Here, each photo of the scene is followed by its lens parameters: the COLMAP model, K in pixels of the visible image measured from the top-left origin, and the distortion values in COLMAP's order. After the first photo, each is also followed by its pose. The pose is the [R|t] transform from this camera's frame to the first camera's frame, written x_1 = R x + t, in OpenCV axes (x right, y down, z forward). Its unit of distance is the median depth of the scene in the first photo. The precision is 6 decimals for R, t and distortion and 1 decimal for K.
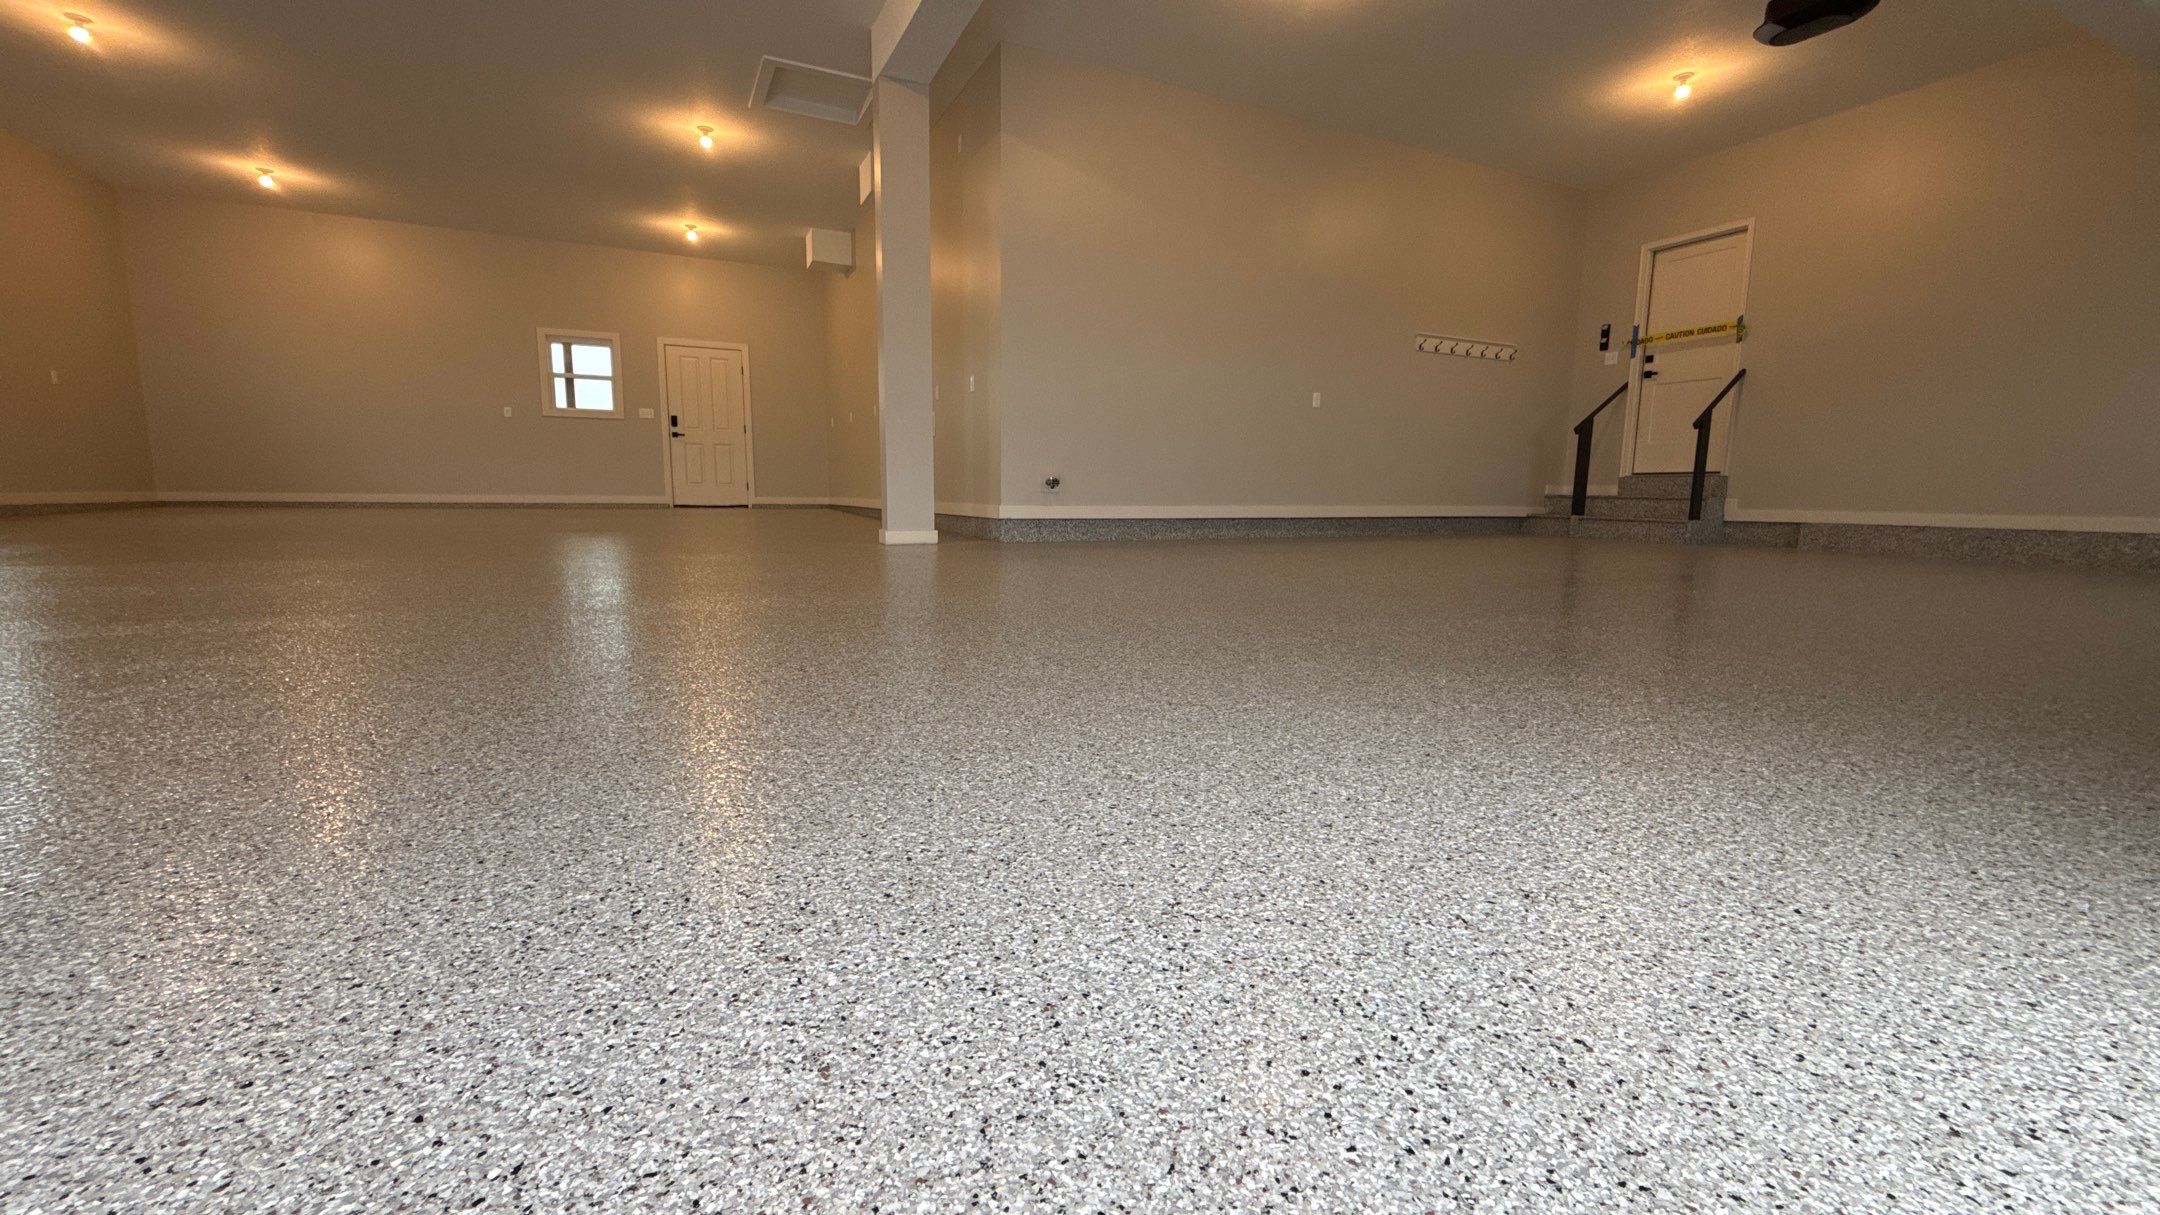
lens RADIAL K [[856.3, 0, 1077.6], [0, 856.3, 607.6], [0, 0, 1]] dist [-0.001312, 0.000003]
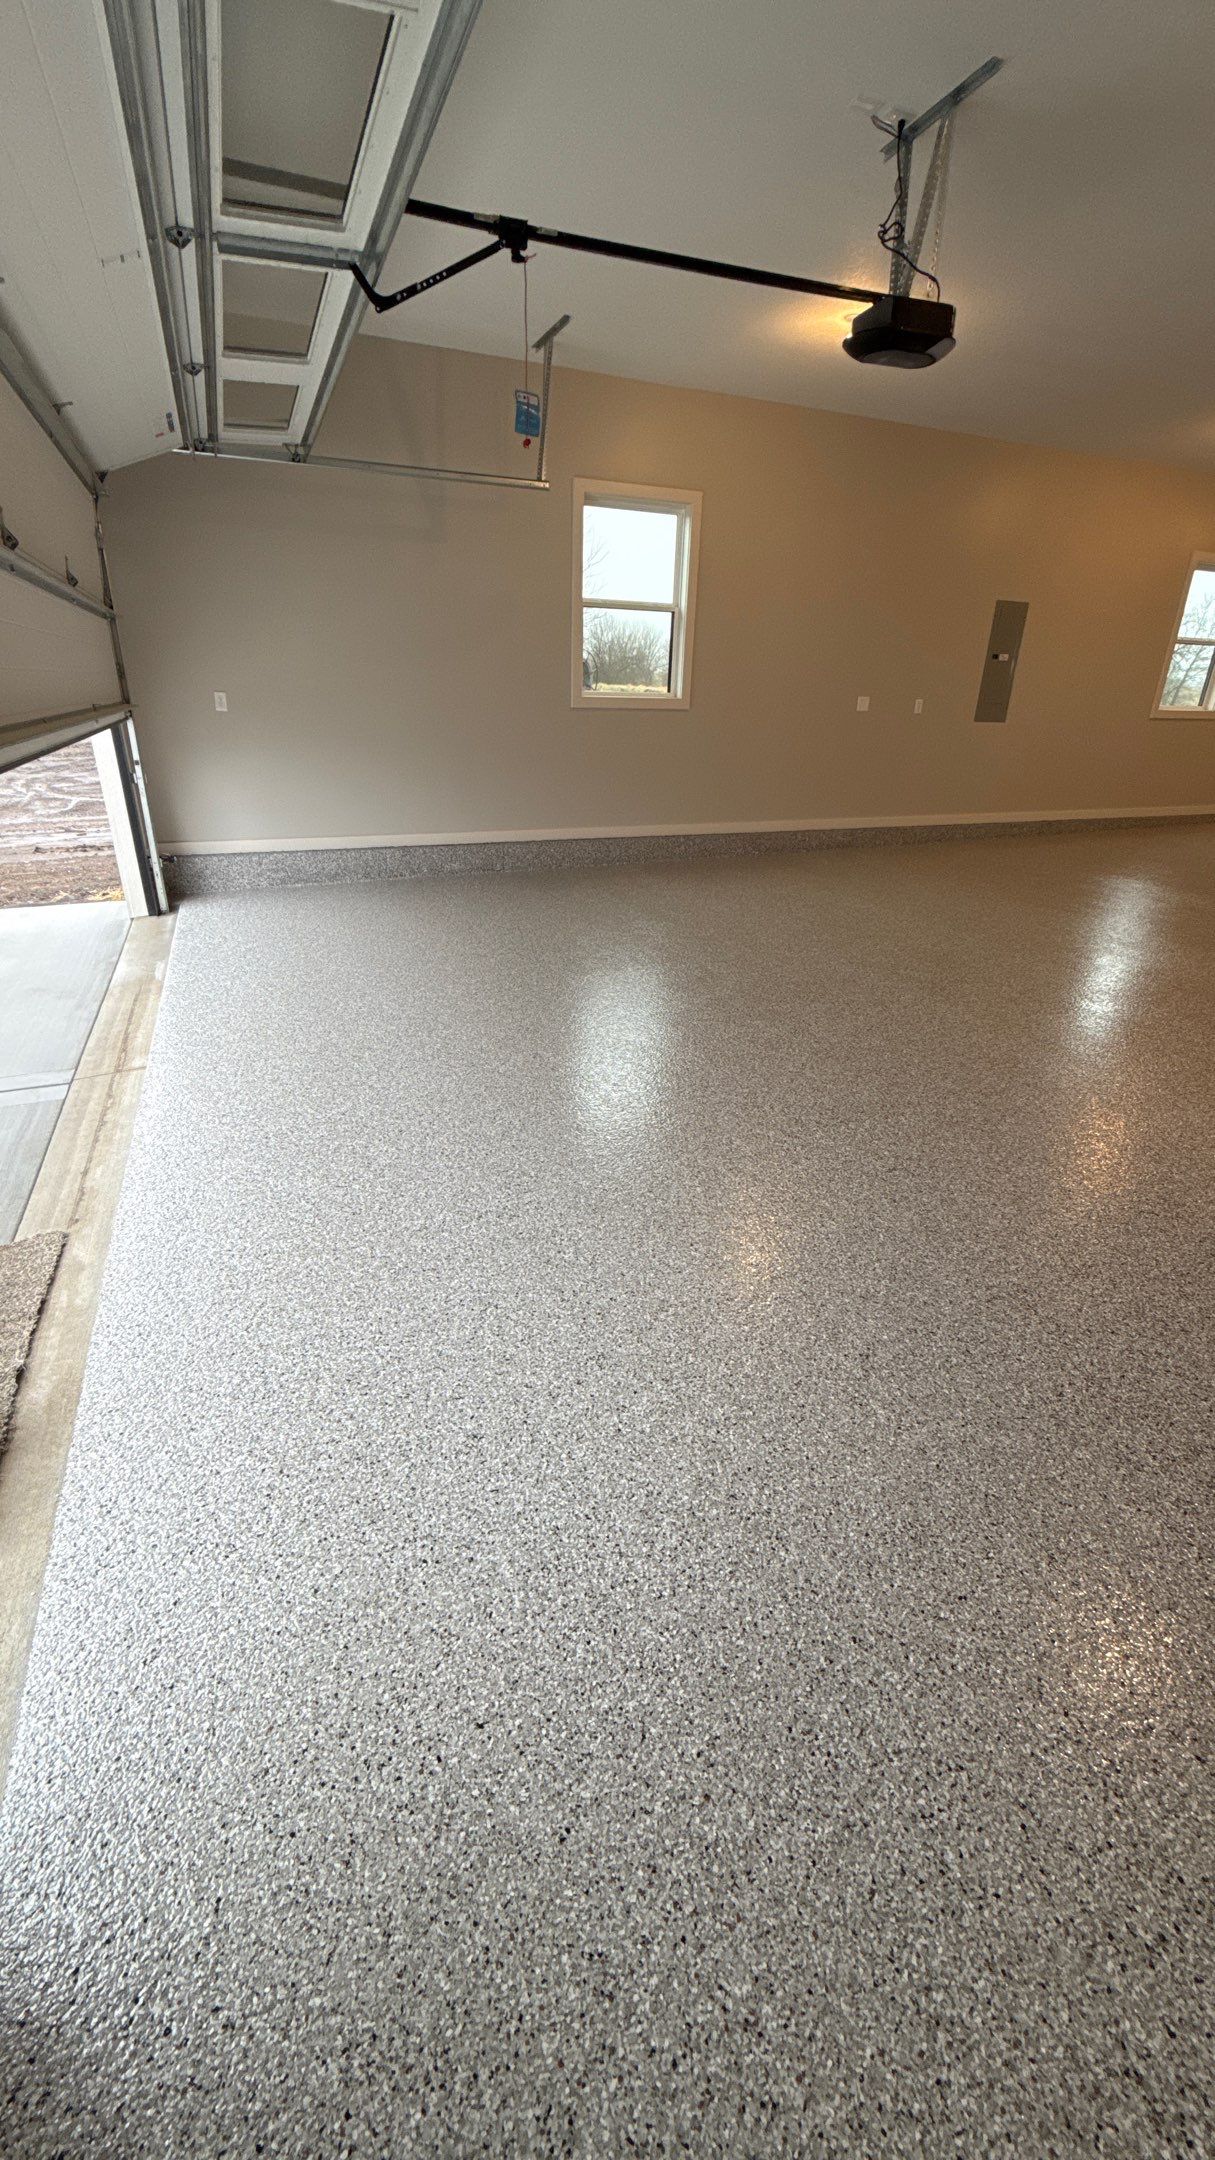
lens RADIAL K [[856.3, 0, 613.5], [0, 856.3, 1063.8], [0, 0, 1]] dist [-0.001312, 0.000003]
pose [[-0.063994, 0.392216, -0.917644, 0.228314], [-0.155685, 0.904347, 0.397390, -0.141331], [0.985732, 0.168294, 0.003189, 0.139989]]
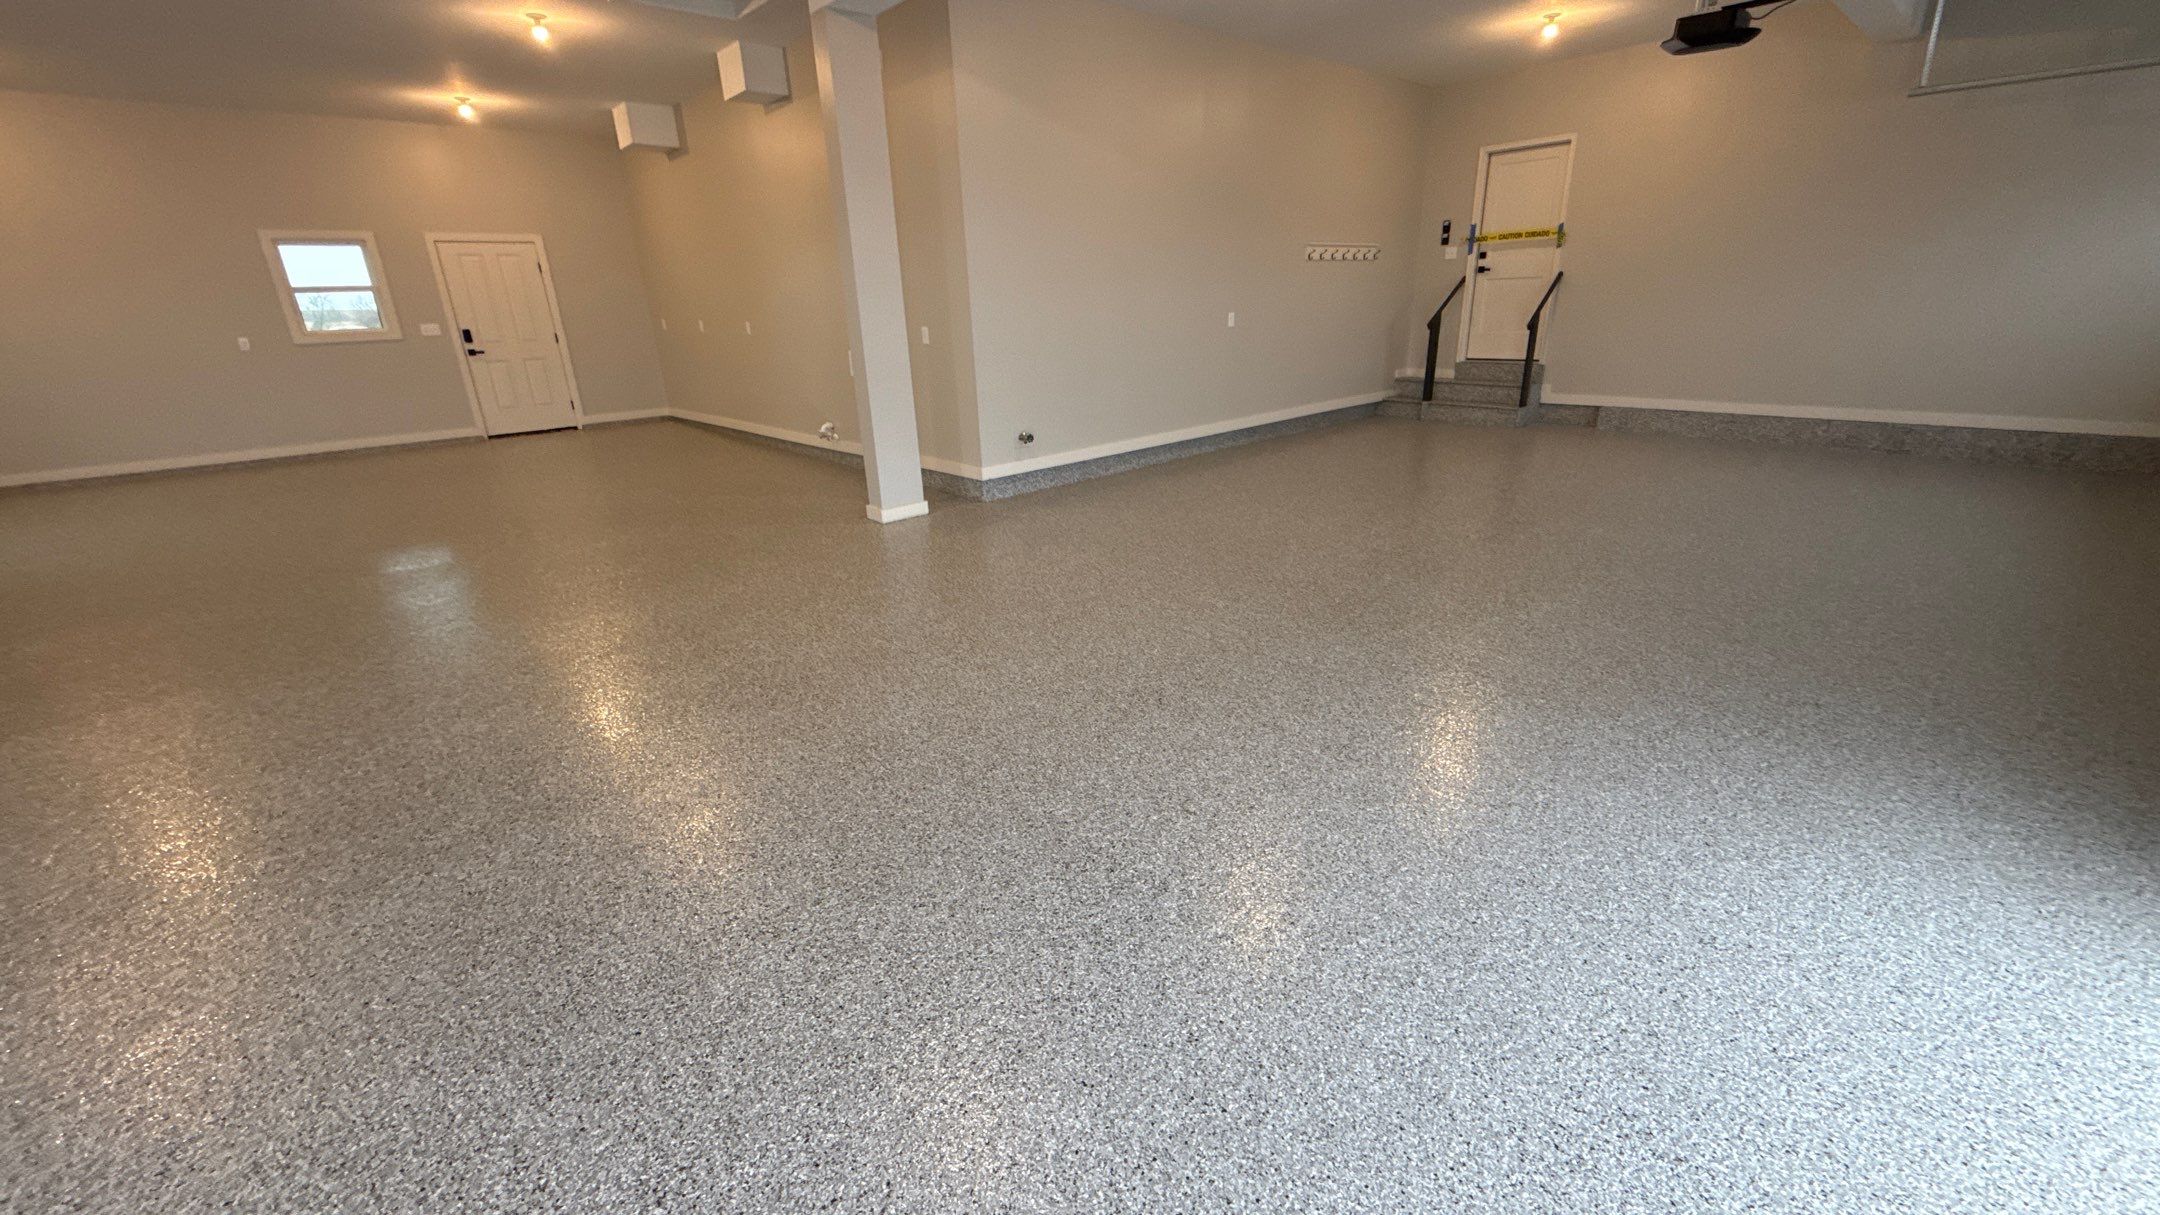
lens RADIAL K [[856.3, 0, 1080.8], [0, 856.3, 609.9], [0, 0, 1]] dist [-0.001312, 0.000003]
pose [[0.959635, -0.135817, 0.246282, -0.191398], [0.081618, 0.972471, 0.218263, -0.127679], [-0.269146, -0.189352, 0.944302, -0.017349]]
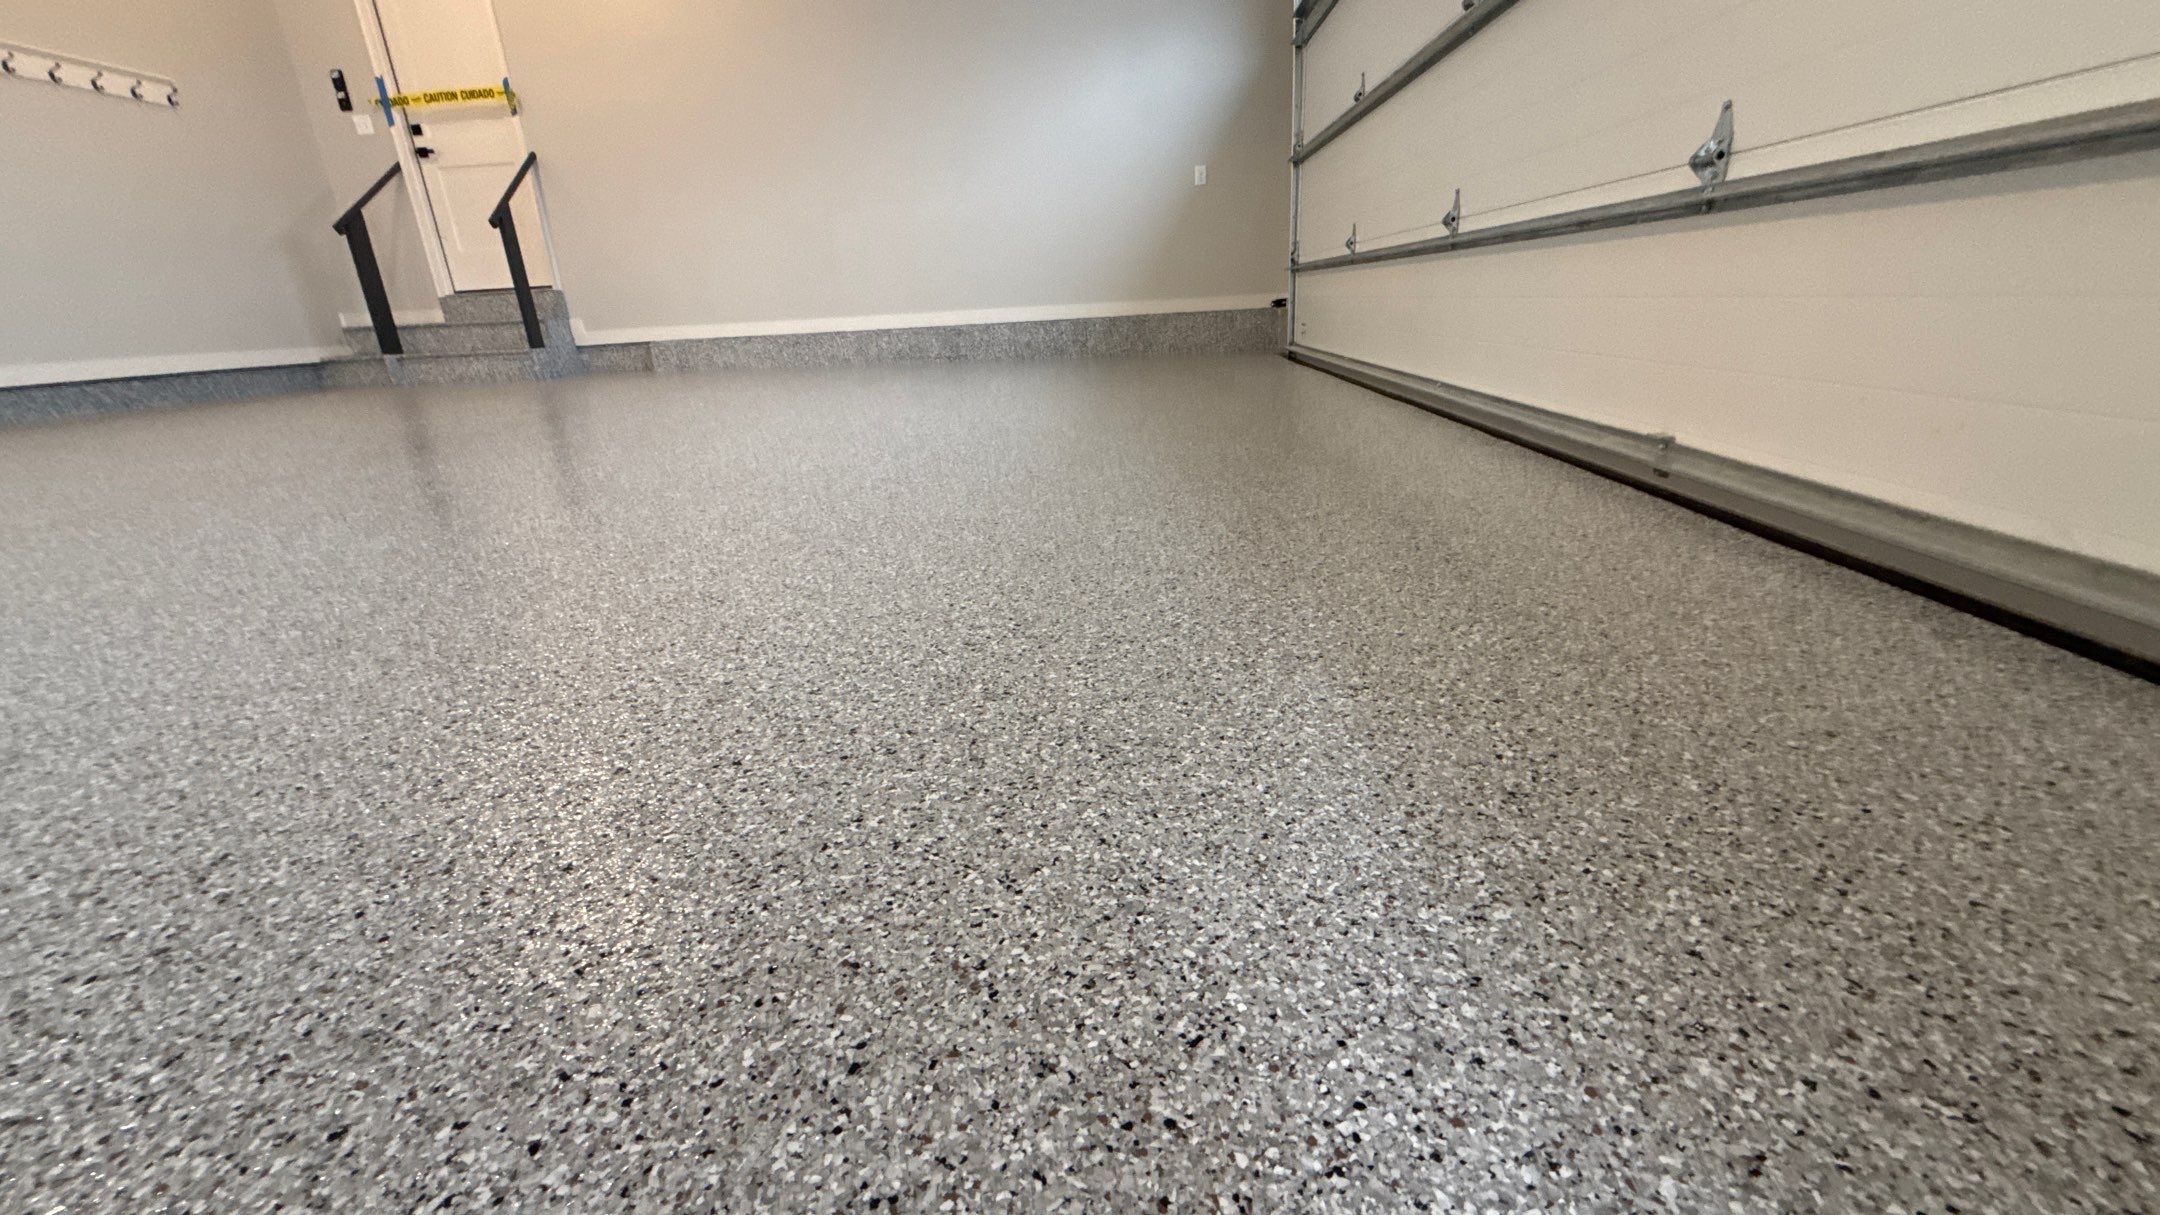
lens RADIAL K [[856.3, 0, 1080.3], [0, 856.3, 614.0], [0, 0, 1]] dist [-0.001312, 0.000003]
pose [[0.476160, -0.334326, 0.813325, 0.201898], [0.172443, 0.942450, 0.286447, -0.007250], [-0.862284, 0.003858, 0.506410, 0.129472]]
